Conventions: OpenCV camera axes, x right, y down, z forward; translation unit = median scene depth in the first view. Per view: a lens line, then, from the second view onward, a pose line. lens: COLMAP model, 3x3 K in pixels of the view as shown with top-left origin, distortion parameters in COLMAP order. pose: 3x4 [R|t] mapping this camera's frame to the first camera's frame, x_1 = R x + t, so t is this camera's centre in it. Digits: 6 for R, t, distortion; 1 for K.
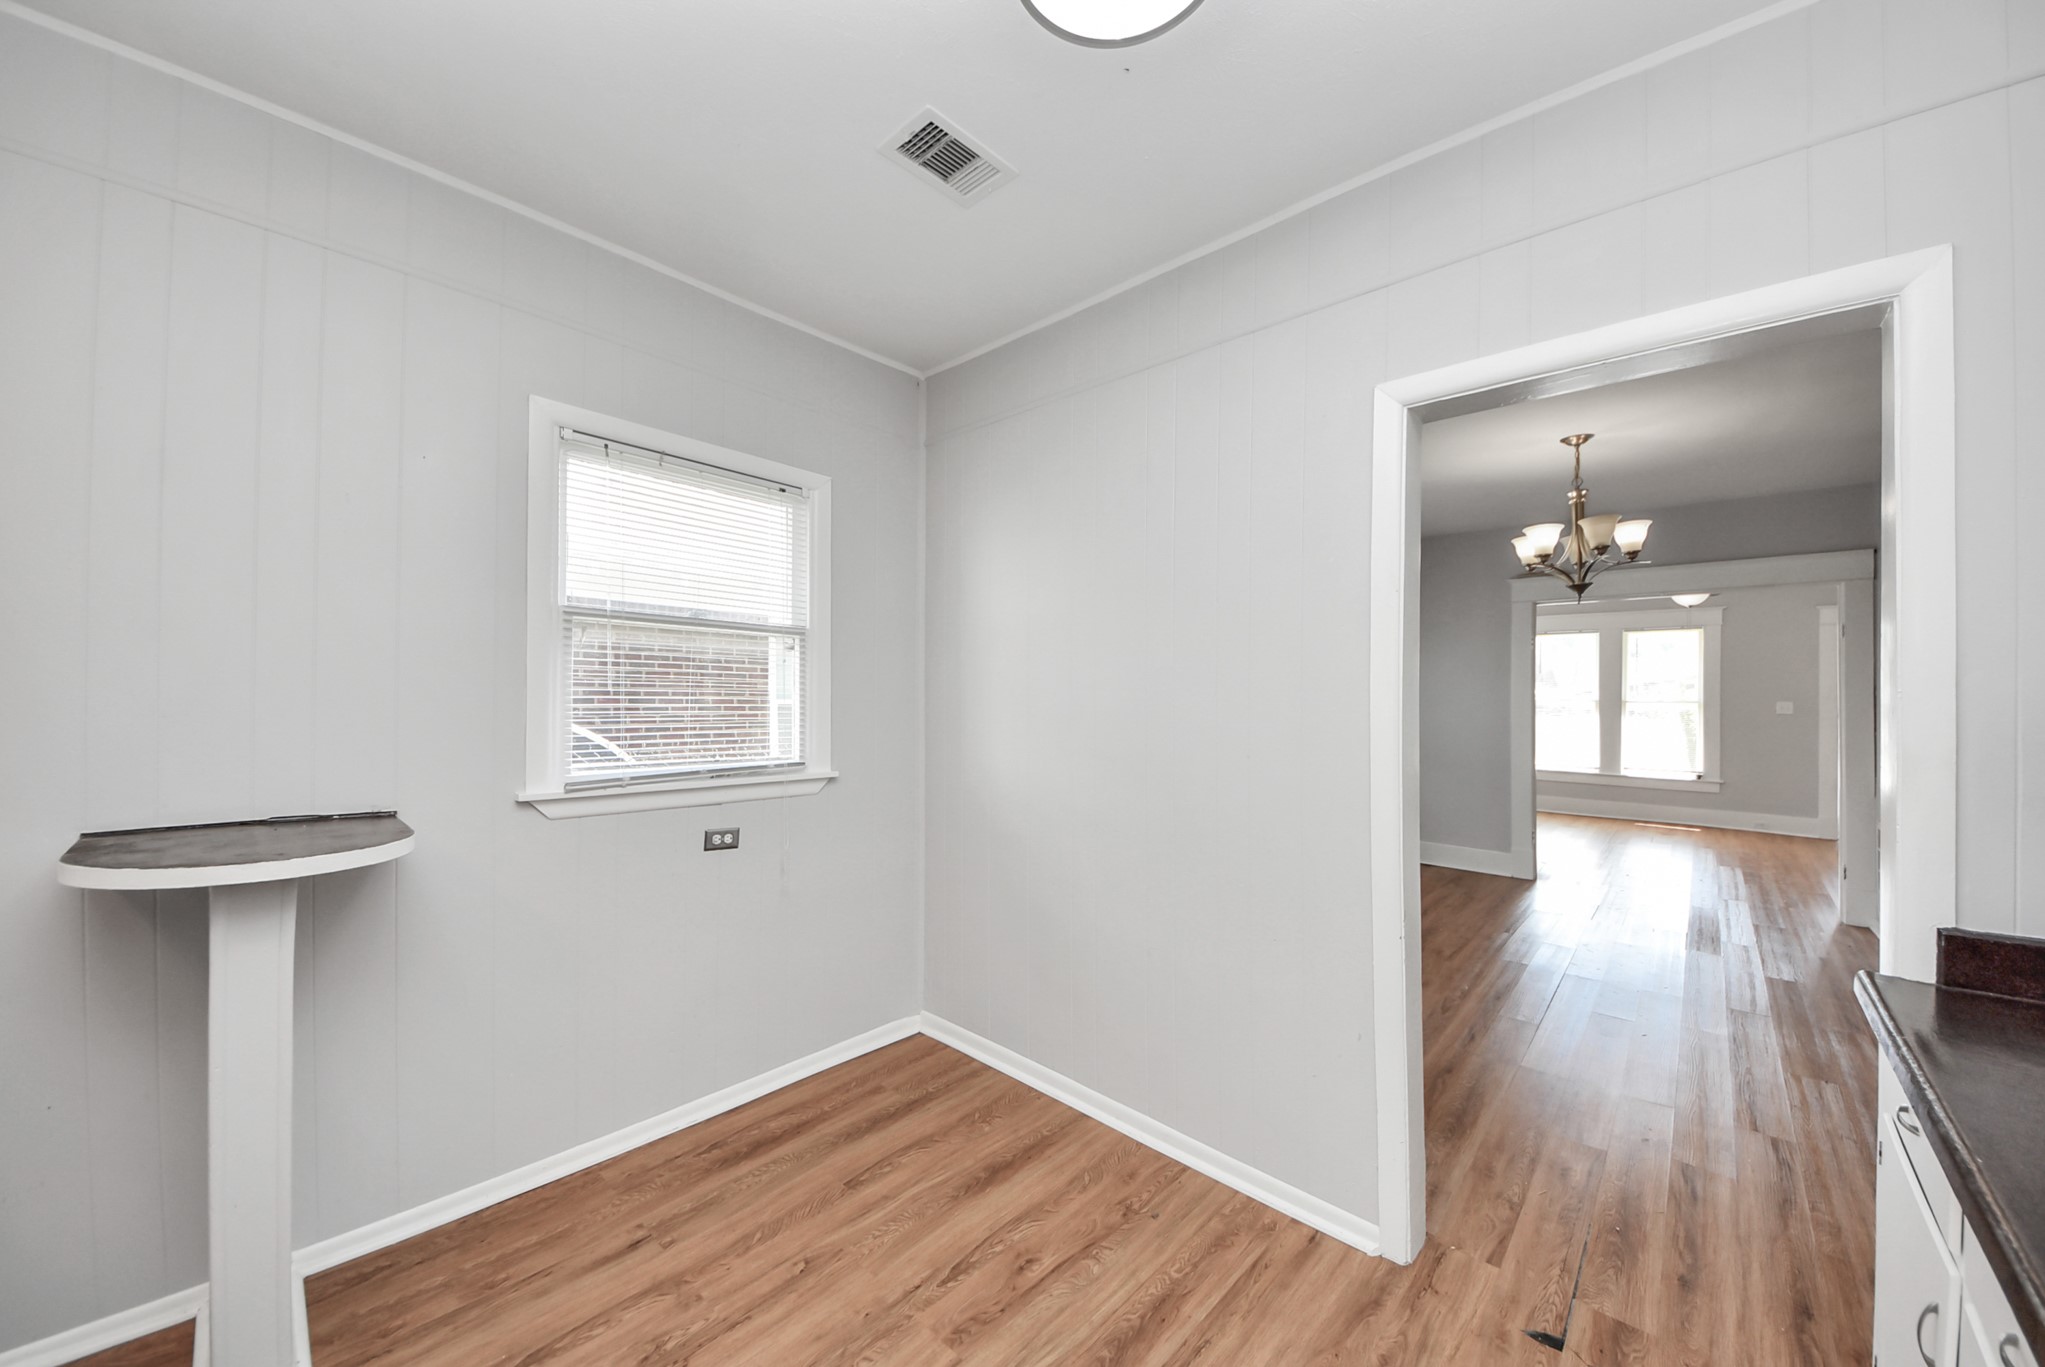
lens RADIAL K [[735.3, 0, 1023.9], [0, 735.3, 675.7], [0, 0, 1]] dist [-0.000660, -0.013078]
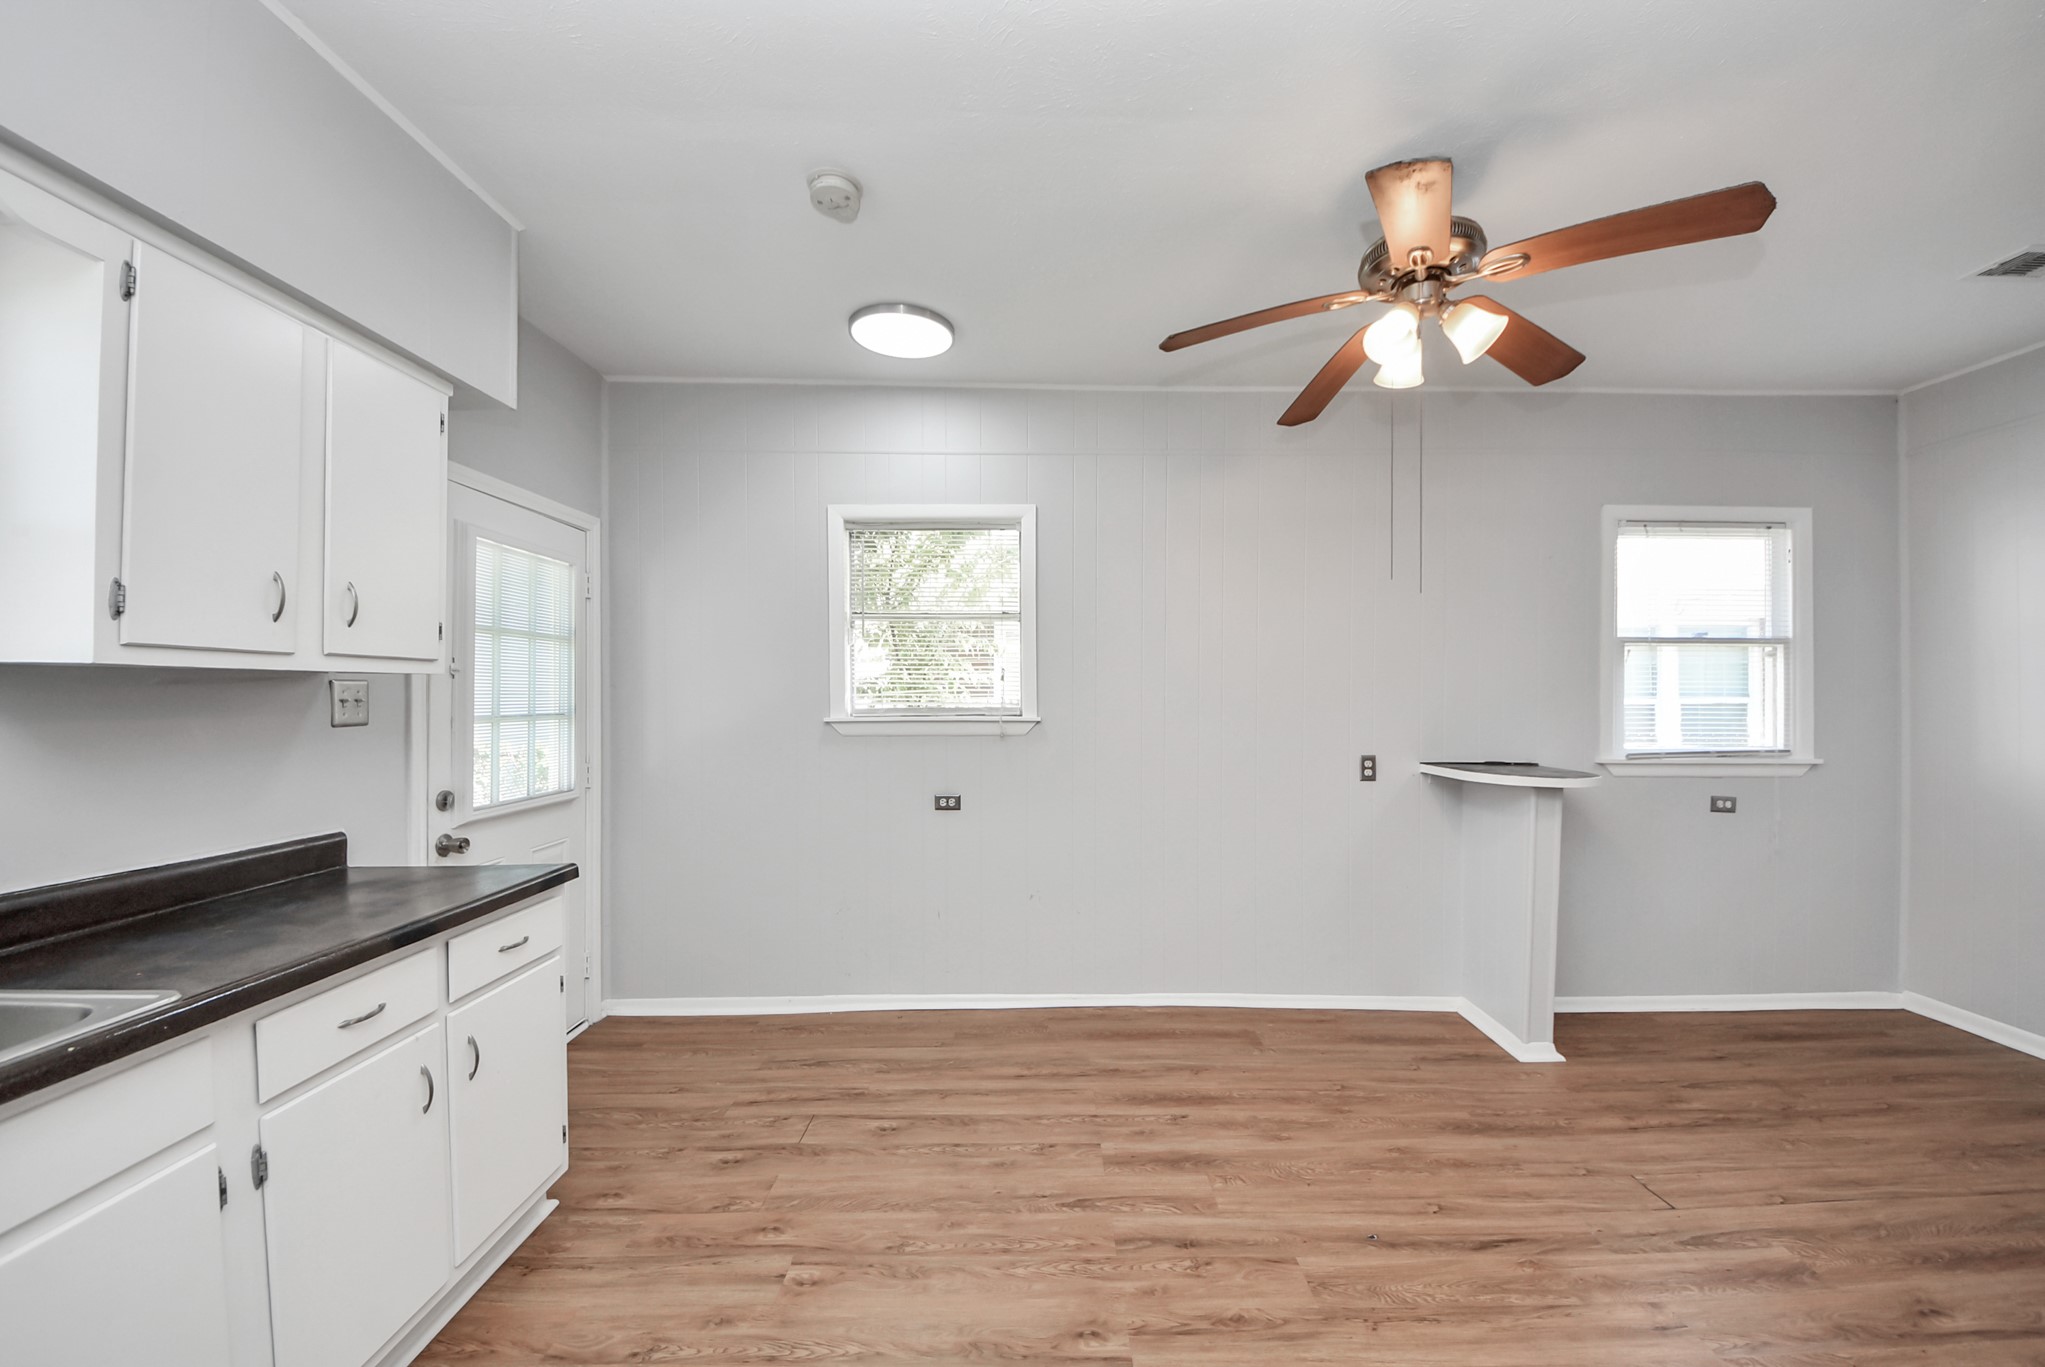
lens RADIAL K [[738.9, 0, 1043.5], [0, 738.9, 691.0], [0, 0, 1]] dist [0.039887, -0.028626]
pose [[0.690725, -0.013302, -0.722995, -0.321609], [0.026241, 0.999633, 0.006678, -0.023843], [0.722641, -0.023585, 0.690821, -0.918438]]
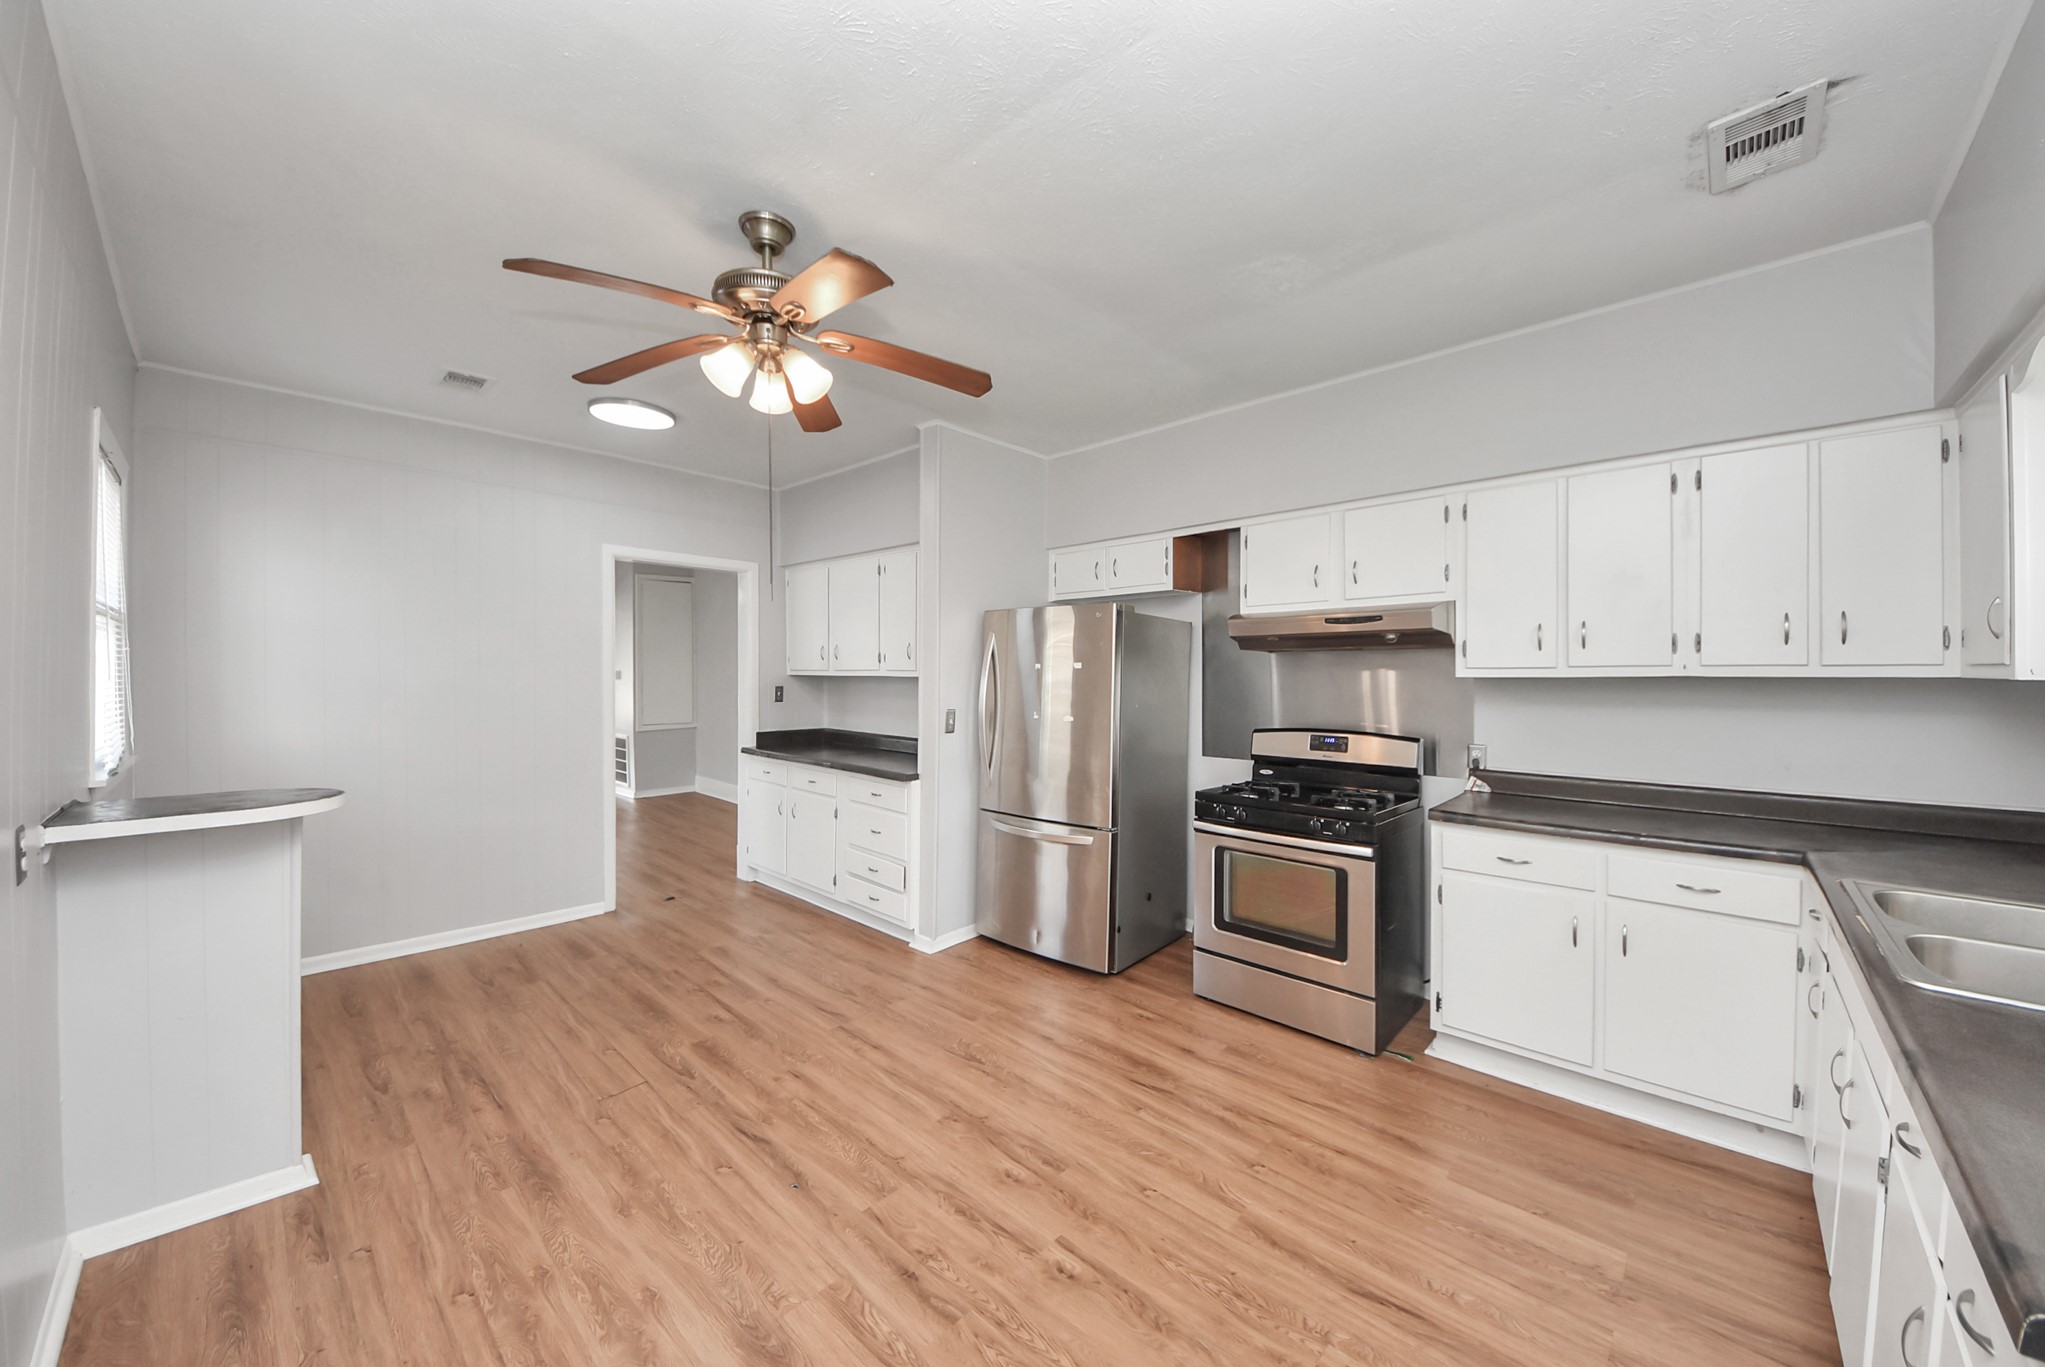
lens RADIAL K [[730.9, 0, 1028.1], [0, 730.9, 669.3], [0, 0, 1]] dist [0.027801, -0.018233]
pose [[0.006152, -0.005031, 0.999968, -1.650075], [-0.030038, 0.999535, 0.005213, -0.045623], [-0.999530, -0.030069, 0.005999, -0.329508]]
